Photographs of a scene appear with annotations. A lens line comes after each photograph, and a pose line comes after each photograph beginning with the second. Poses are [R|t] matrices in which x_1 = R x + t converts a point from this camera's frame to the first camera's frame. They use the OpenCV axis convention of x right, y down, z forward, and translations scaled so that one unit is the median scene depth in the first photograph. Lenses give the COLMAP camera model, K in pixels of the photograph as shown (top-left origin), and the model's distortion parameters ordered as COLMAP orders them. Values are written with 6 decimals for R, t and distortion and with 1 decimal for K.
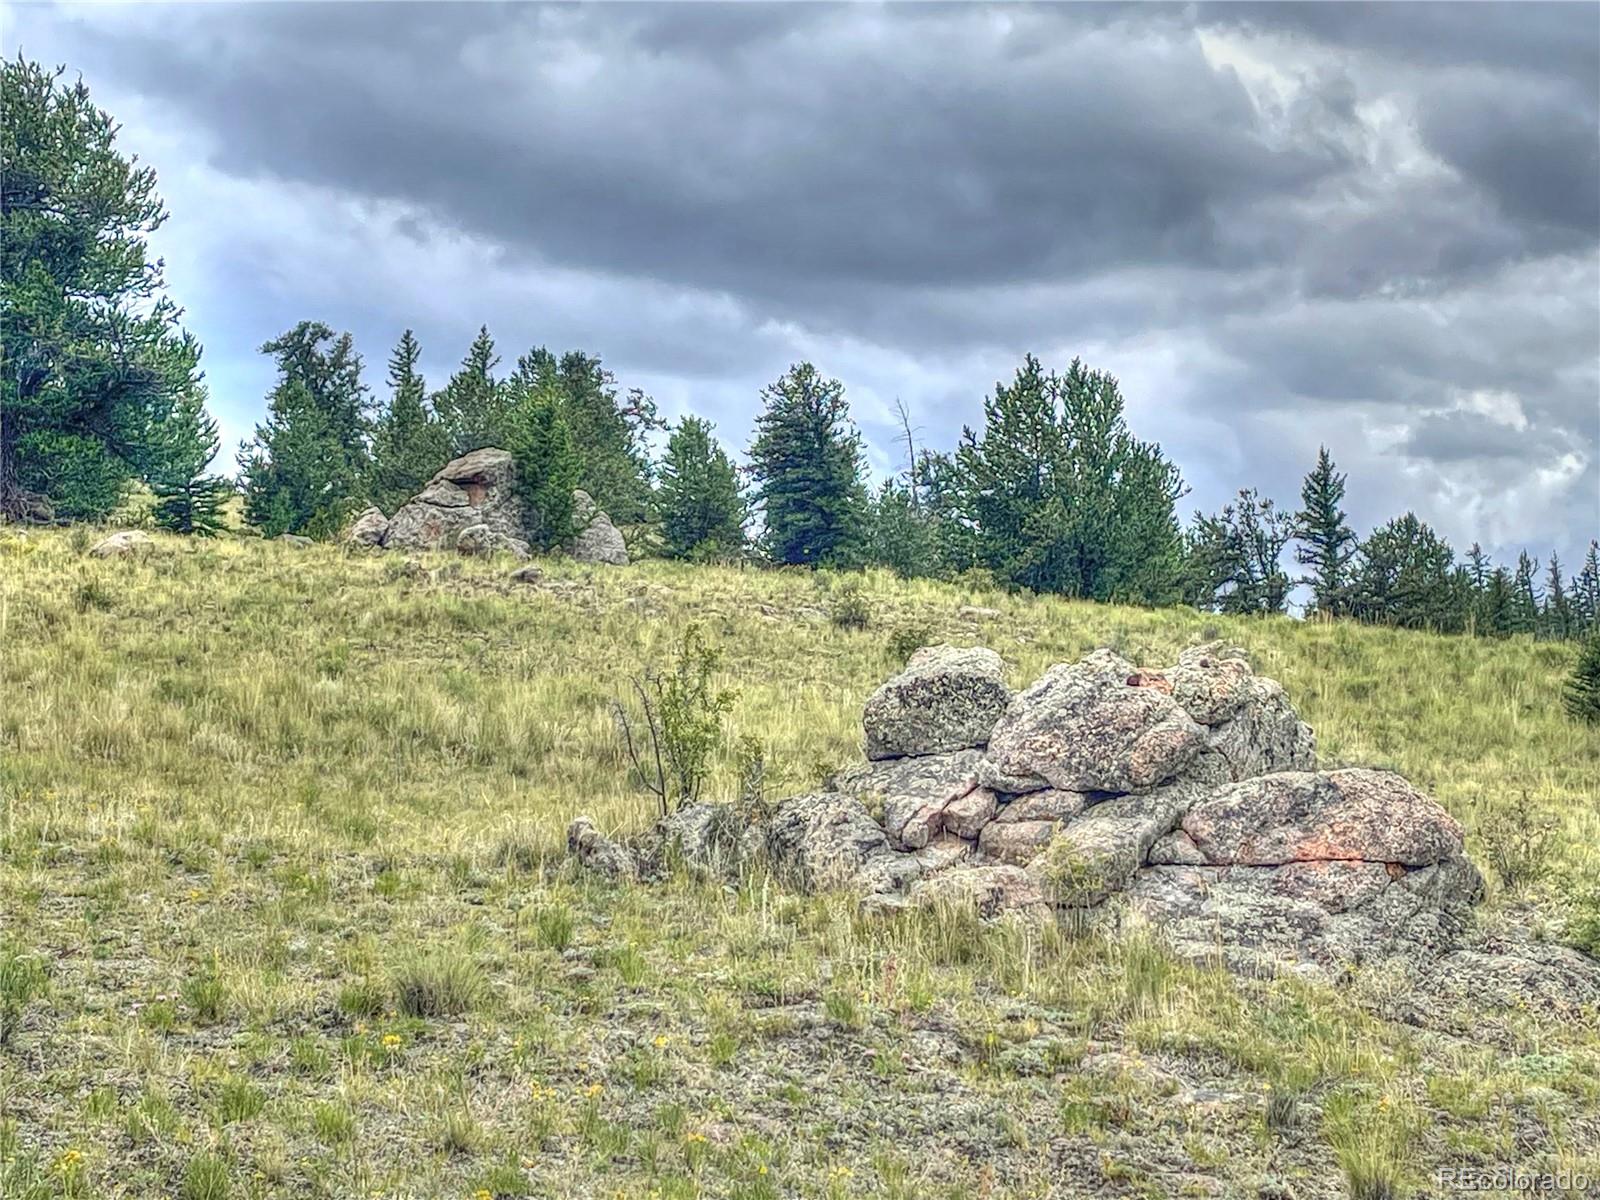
lens RADIAL K [[3008.6, 0, 799.2], [0, 3008.6, 599.0], [0, 0, 1]] dist [0.124542, 0.000000]
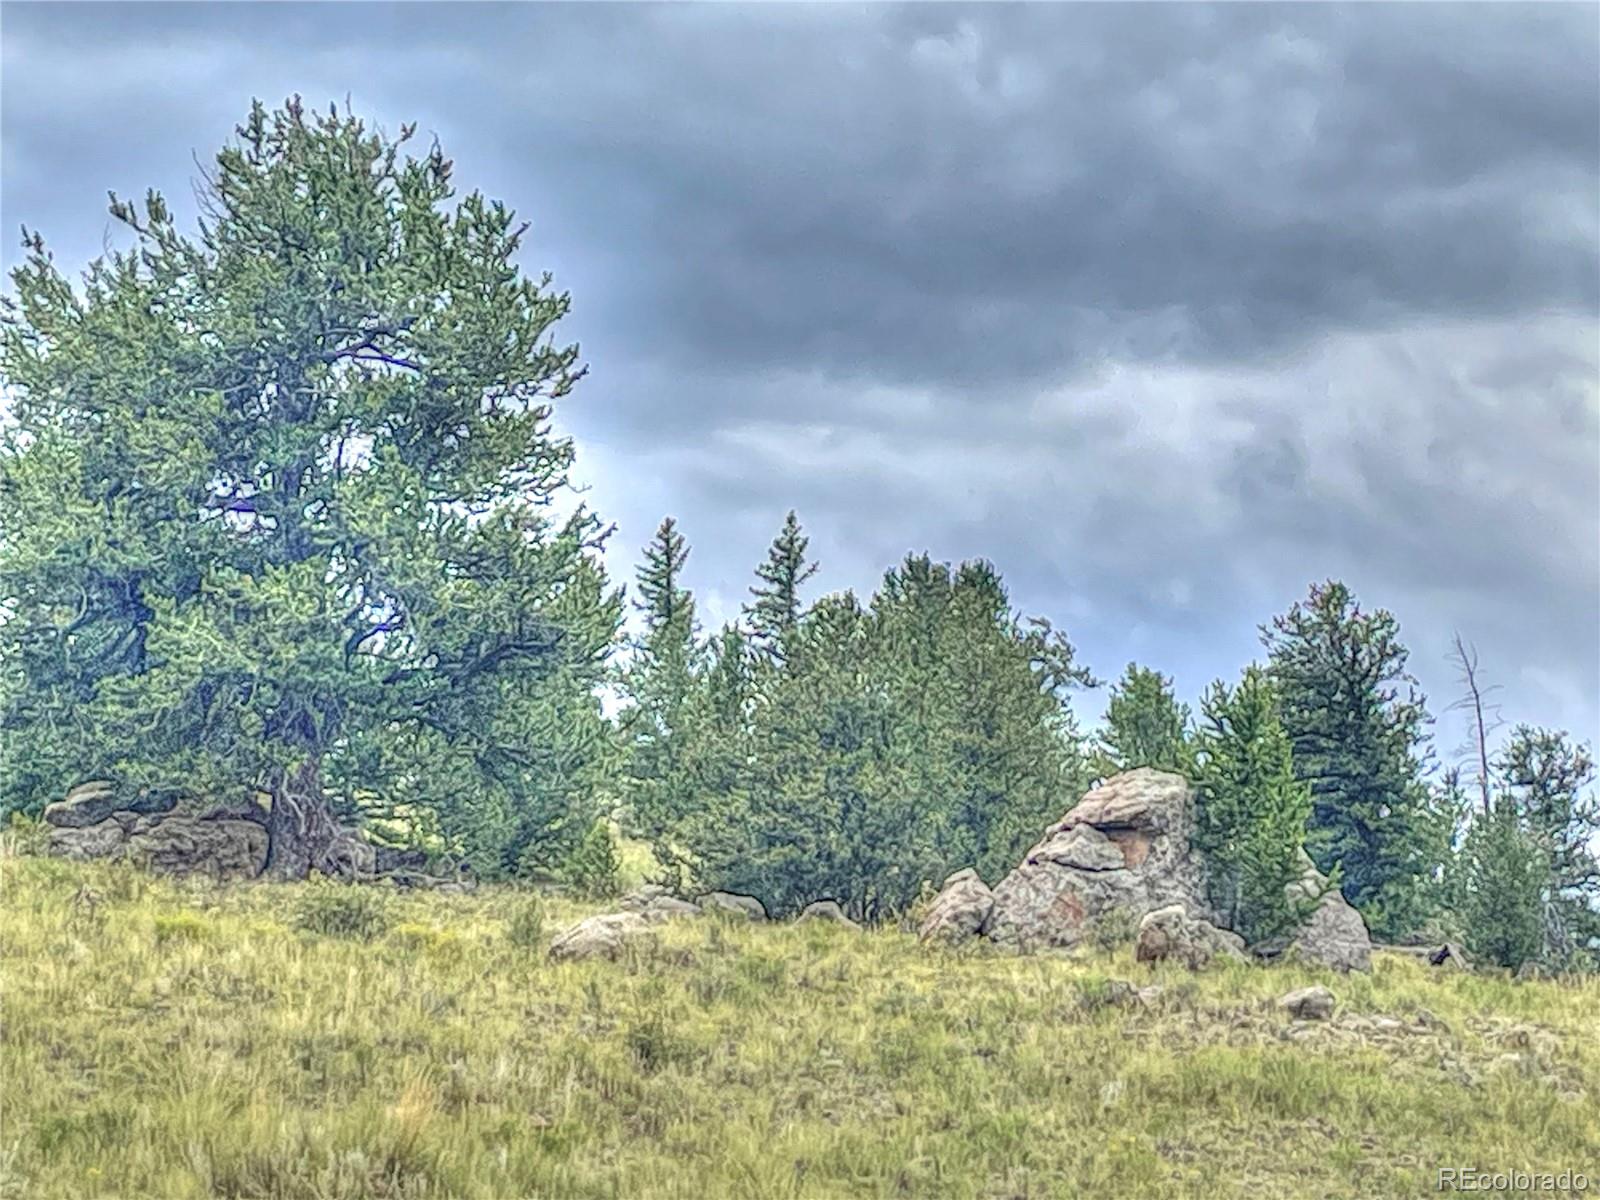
lens RADIAL K [[4744.7, 0, 800.5], [0, 4744.7, 601.1], [0, 0, 1]] dist [0.160871, 0.000000]
pose [[0.998885, 0.014021, -0.045076, -0.119464], [-0.016918, 0.997772, -0.064535, -0.020023], [0.044070, 0.065226, 0.996897, 0.060325]]
